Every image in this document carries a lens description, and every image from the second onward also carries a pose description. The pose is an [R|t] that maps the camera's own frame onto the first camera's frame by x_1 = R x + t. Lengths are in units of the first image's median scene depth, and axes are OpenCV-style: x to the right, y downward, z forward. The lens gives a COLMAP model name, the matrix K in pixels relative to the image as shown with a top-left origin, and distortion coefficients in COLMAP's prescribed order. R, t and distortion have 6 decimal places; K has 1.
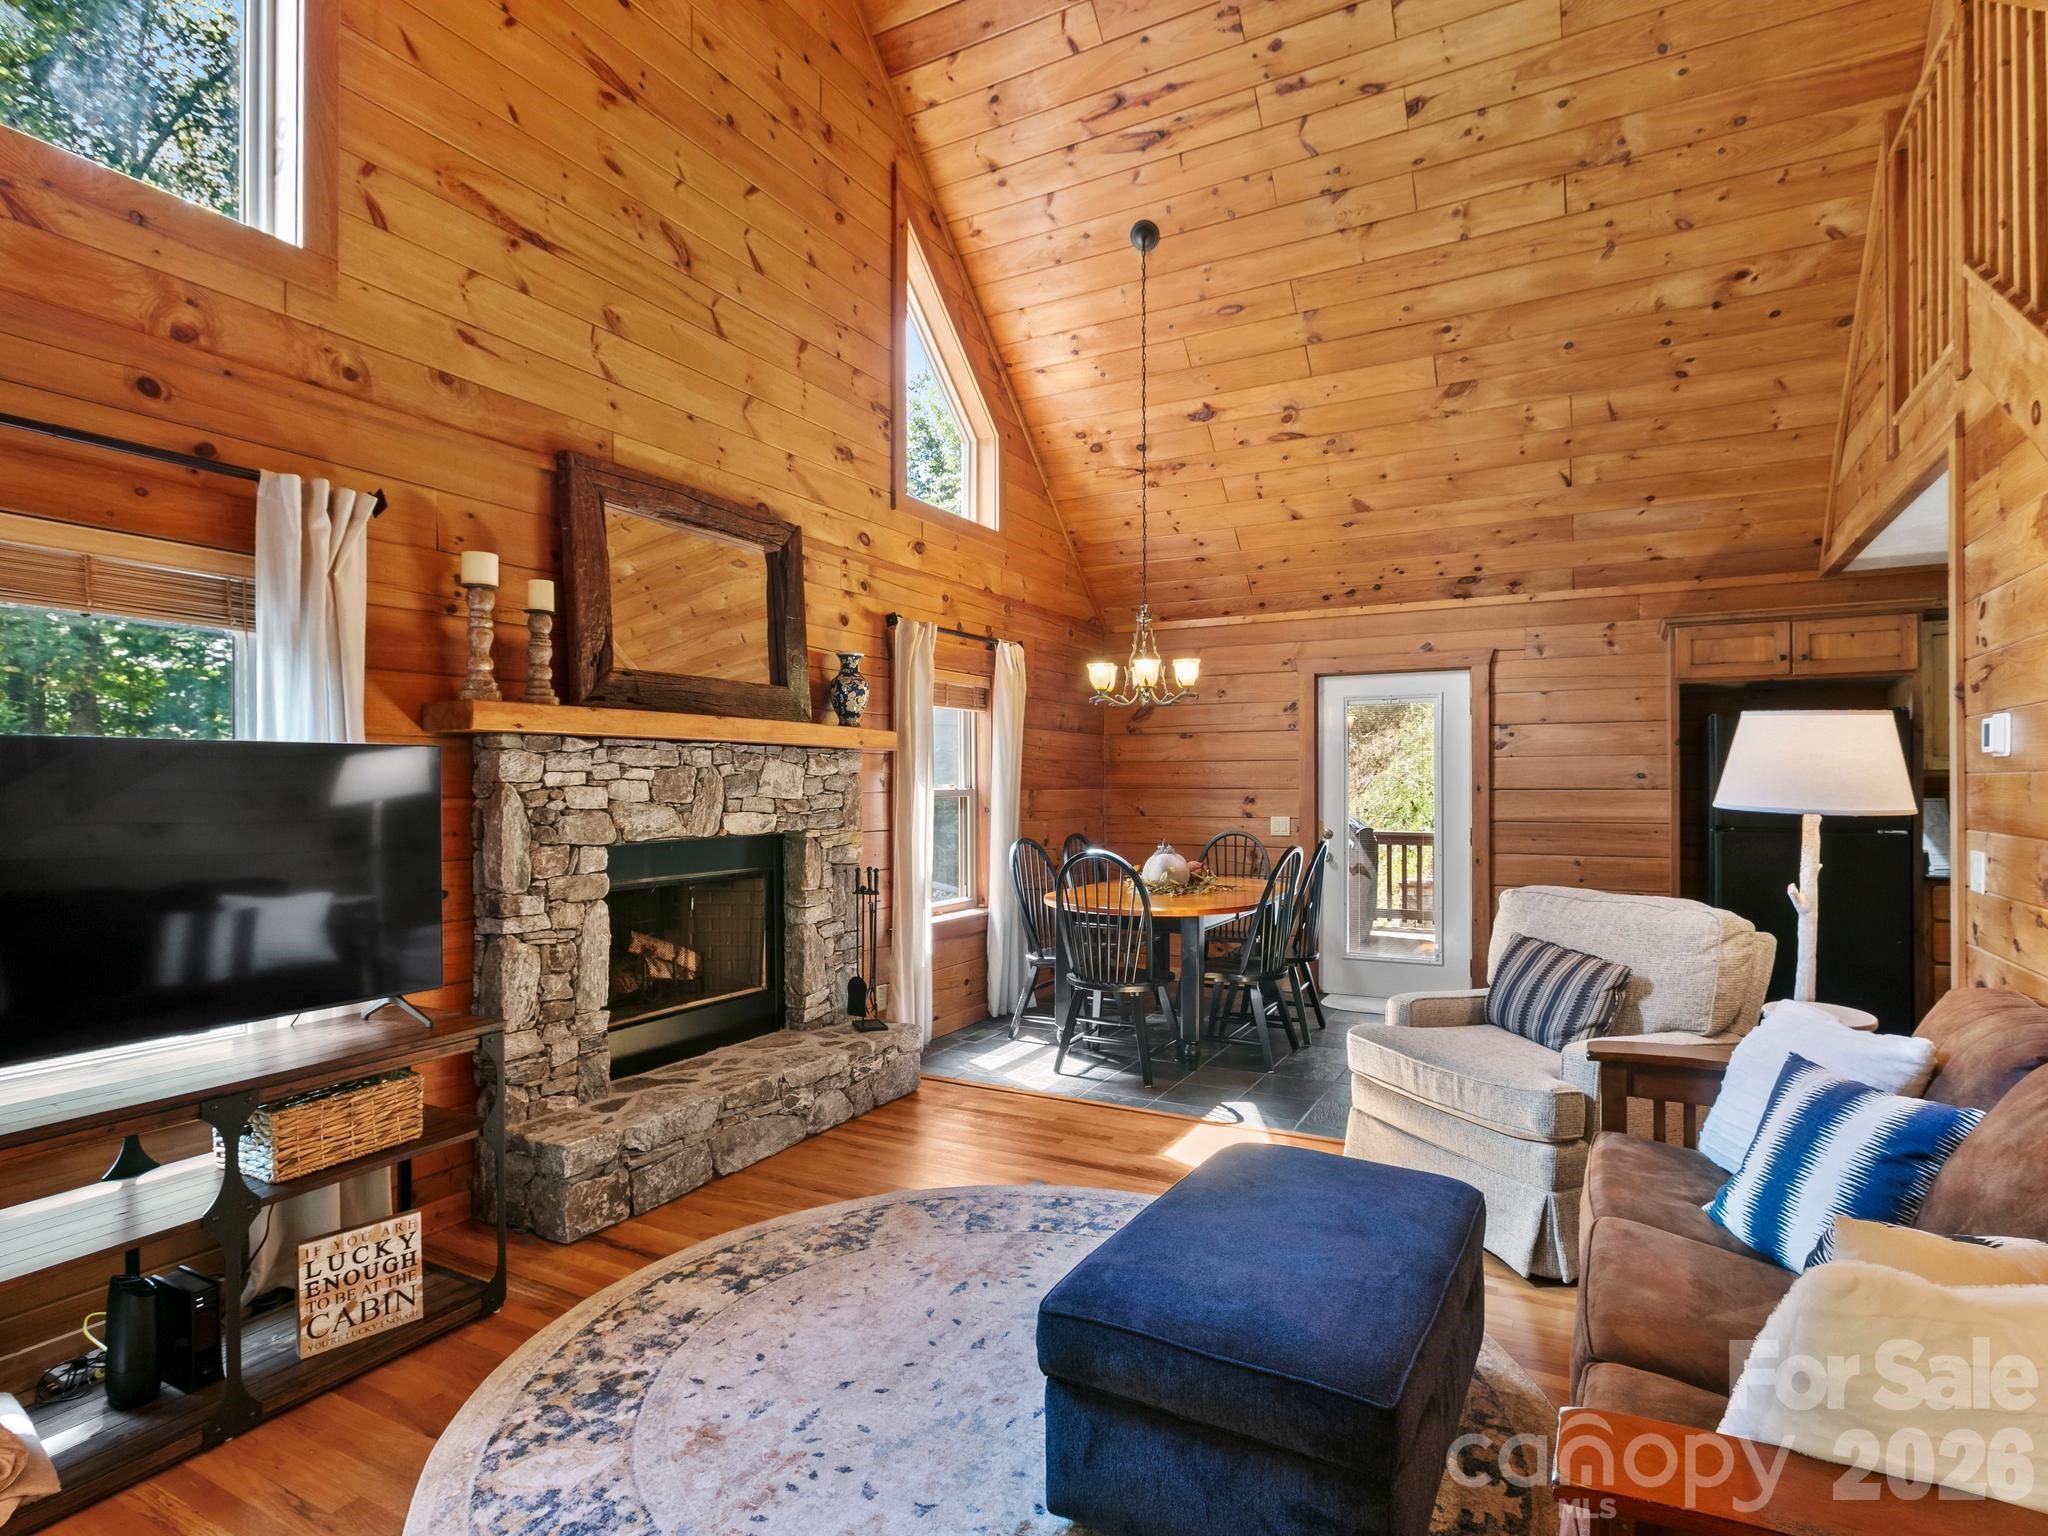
lens RADIAL K [[1067.0, 0, 1021.3], [0, 1067.0, 781.4], [0, 0, 1]] dist [0.001301, -0.000098]
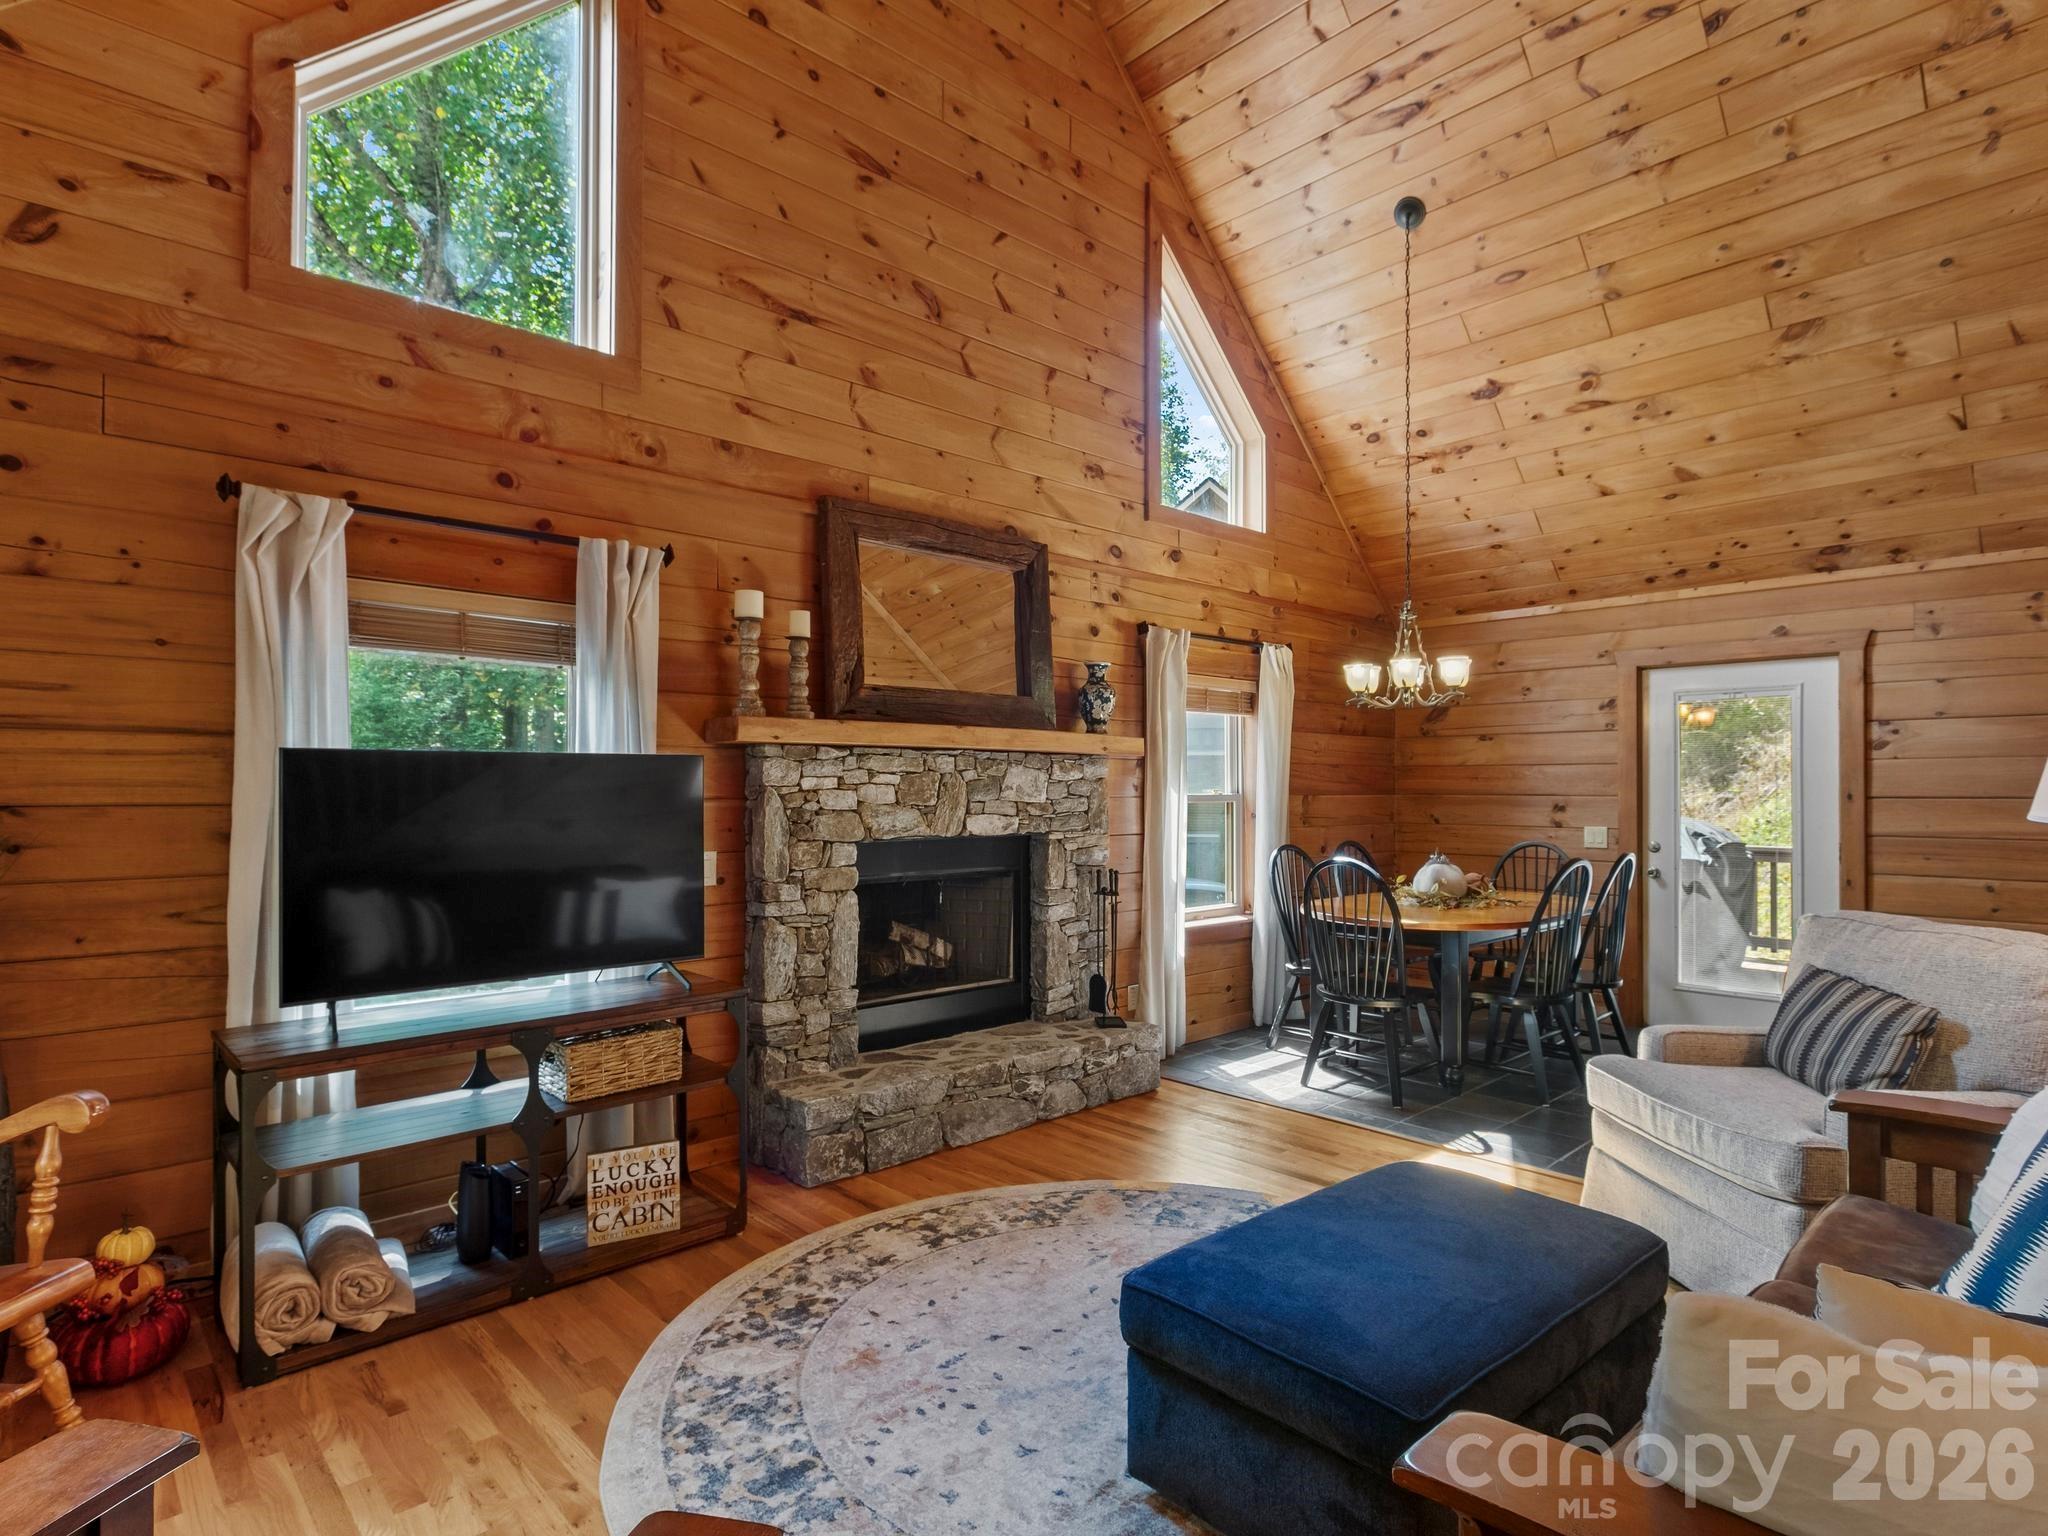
lens RADIAL K [[1085.0, 0, 1019.6], [0, 1085.0, 777.2], [0, 0, 1]] dist [0.000151, 0.000574]
pose [[0.948465, -0.000288, -0.316883, 0.112468], [-0.002451, 0.999963, -0.008246, 0.000232], [0.316873, 0.008598, 0.948429, -0.027100]]
